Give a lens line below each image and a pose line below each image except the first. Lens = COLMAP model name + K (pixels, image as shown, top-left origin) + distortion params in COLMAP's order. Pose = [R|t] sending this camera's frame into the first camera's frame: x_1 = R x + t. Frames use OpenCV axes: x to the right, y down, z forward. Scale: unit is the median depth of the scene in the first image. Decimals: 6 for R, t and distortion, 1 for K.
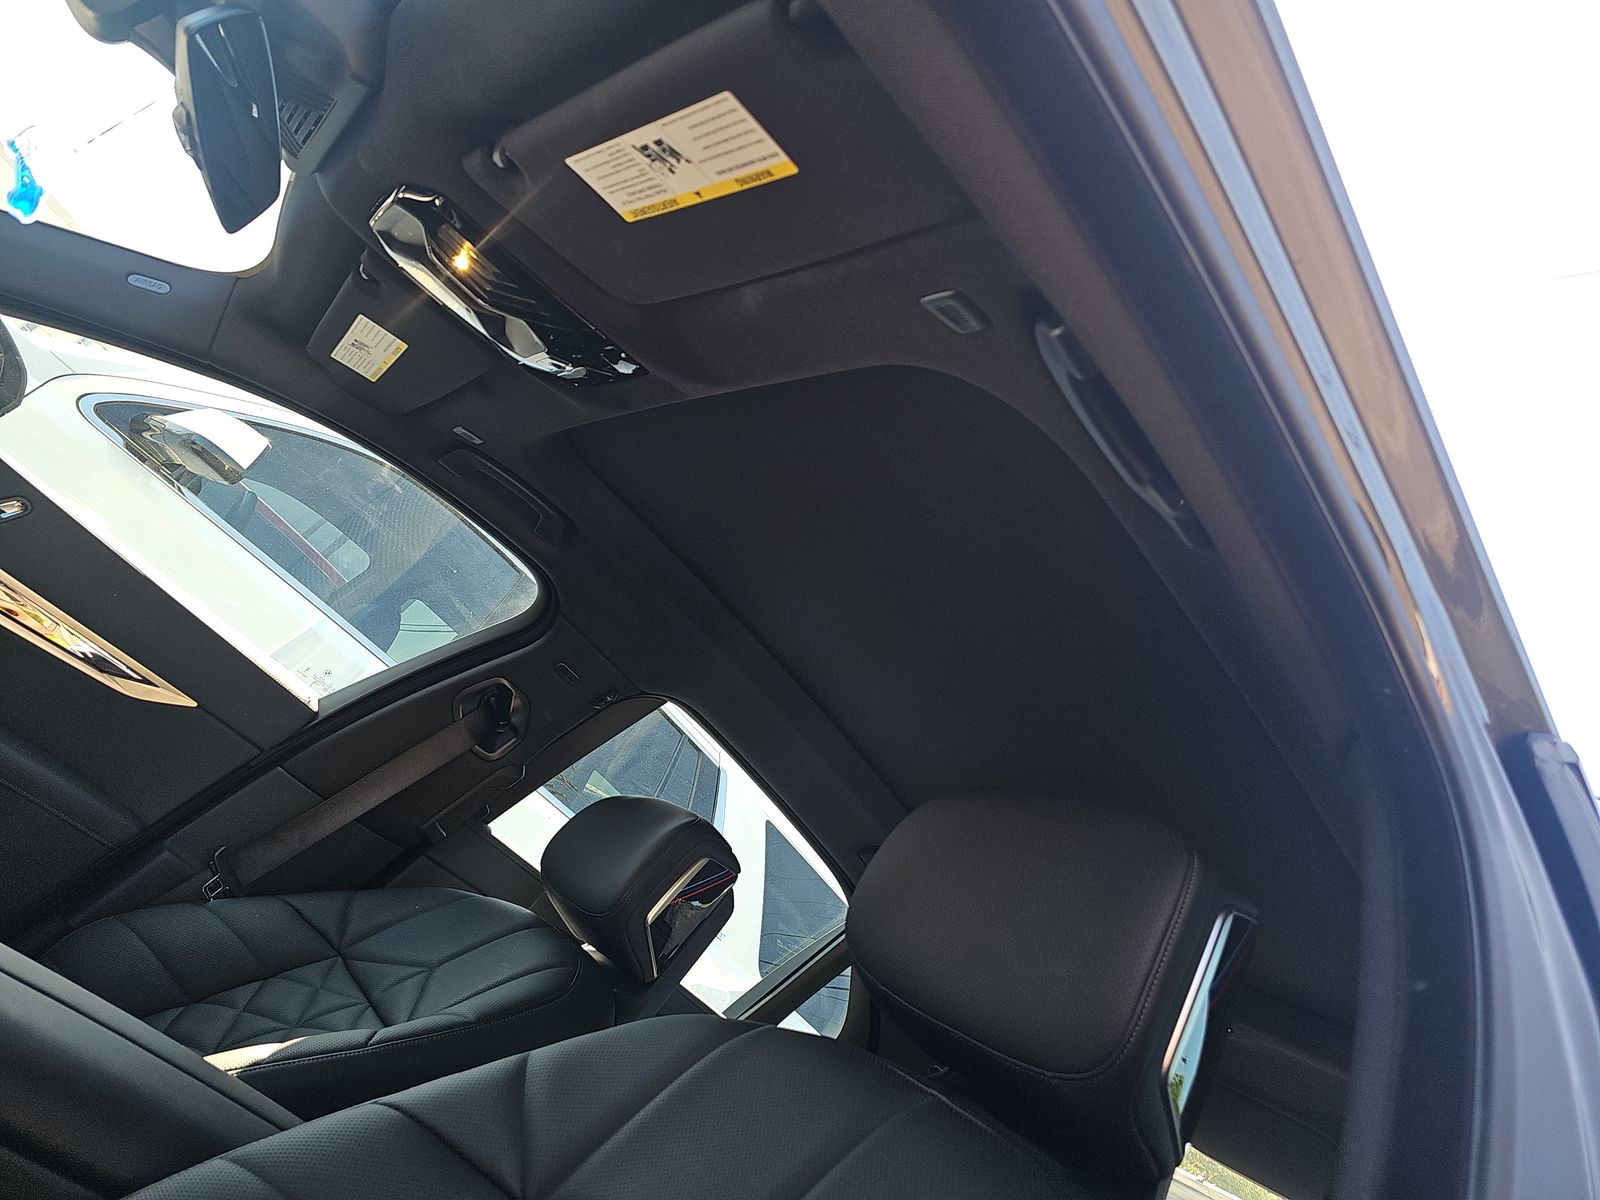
lens RADIAL K [[1094.8, 0, 803.2], [0, 1094.8, 608.5], [0, 0, 1]] dist [0.062753, -0.066198]
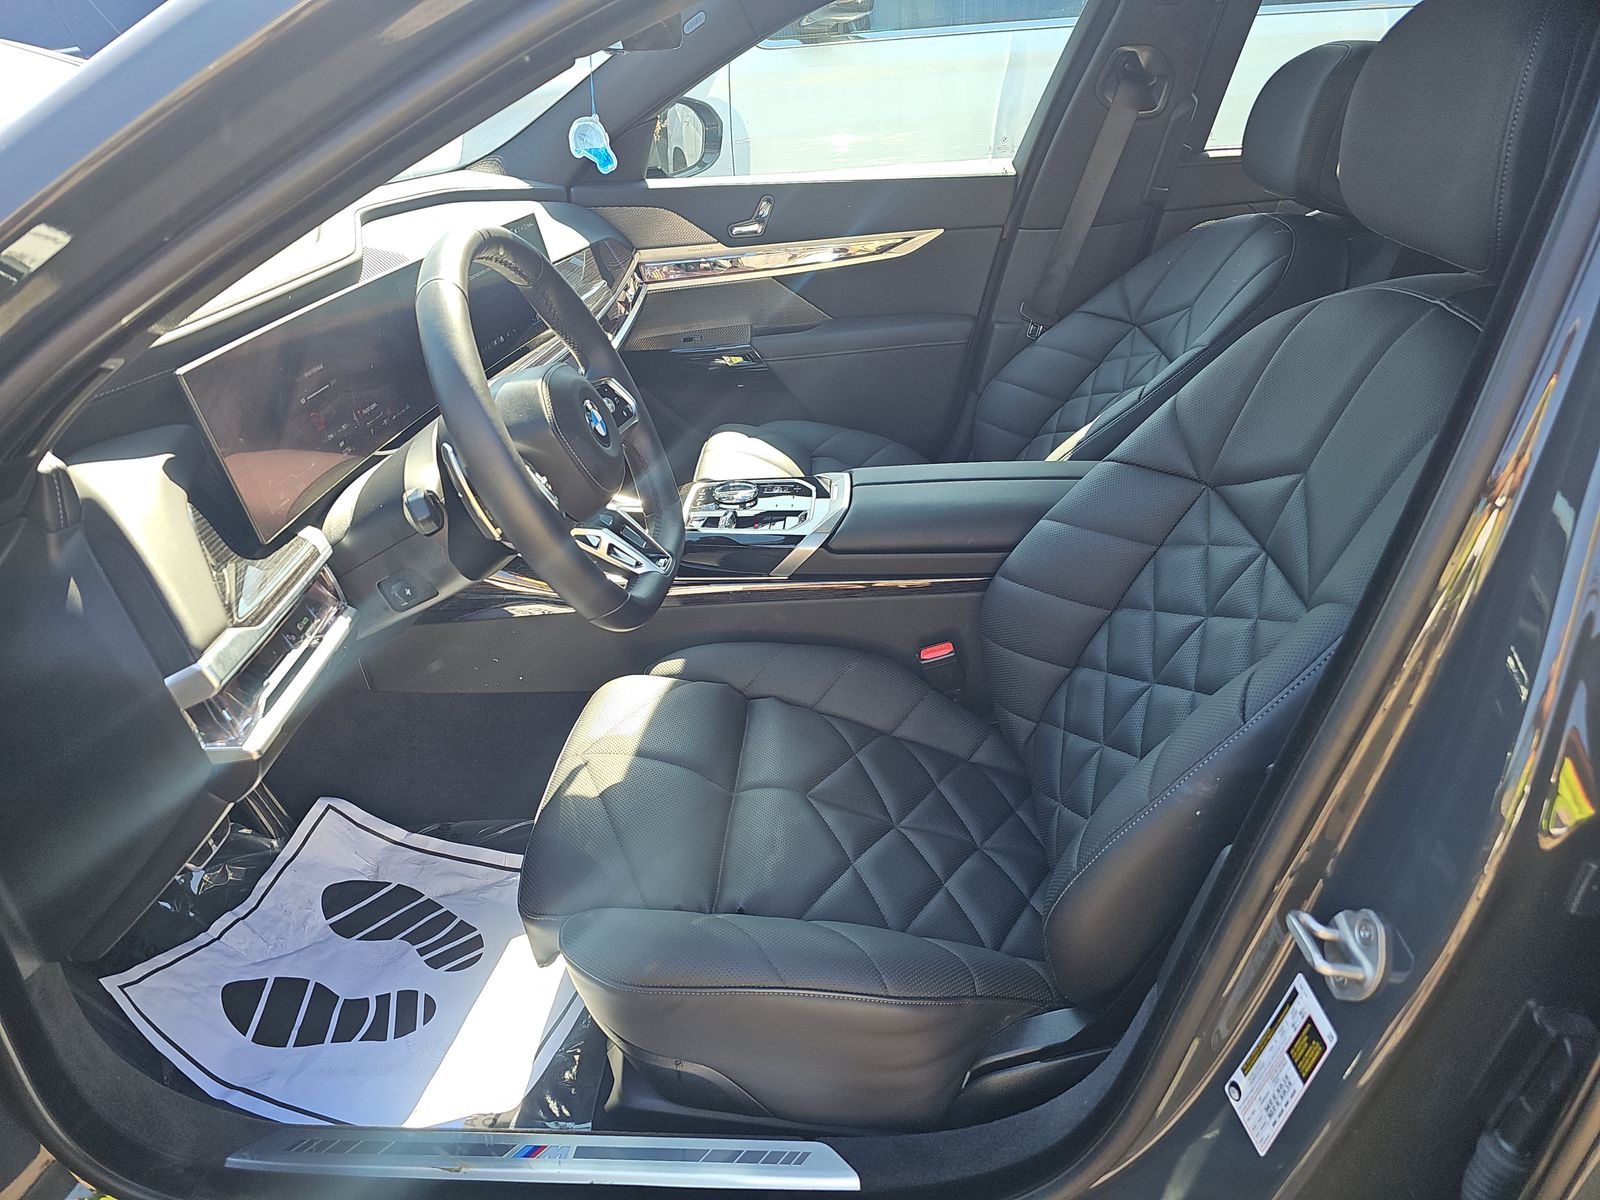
lens RADIAL K [[1094.8, 0, 803.2], [0, 1094.8, 608.5], [0, 0, 1]] dist [0.062753, -0.066198]
pose [[0.601048, -0.290112, -0.744699, 0.225143], [0.677365, 0.679446, 0.282011, -0.098648], [0.424168, -0.673935, 0.604891, -0.203094]]
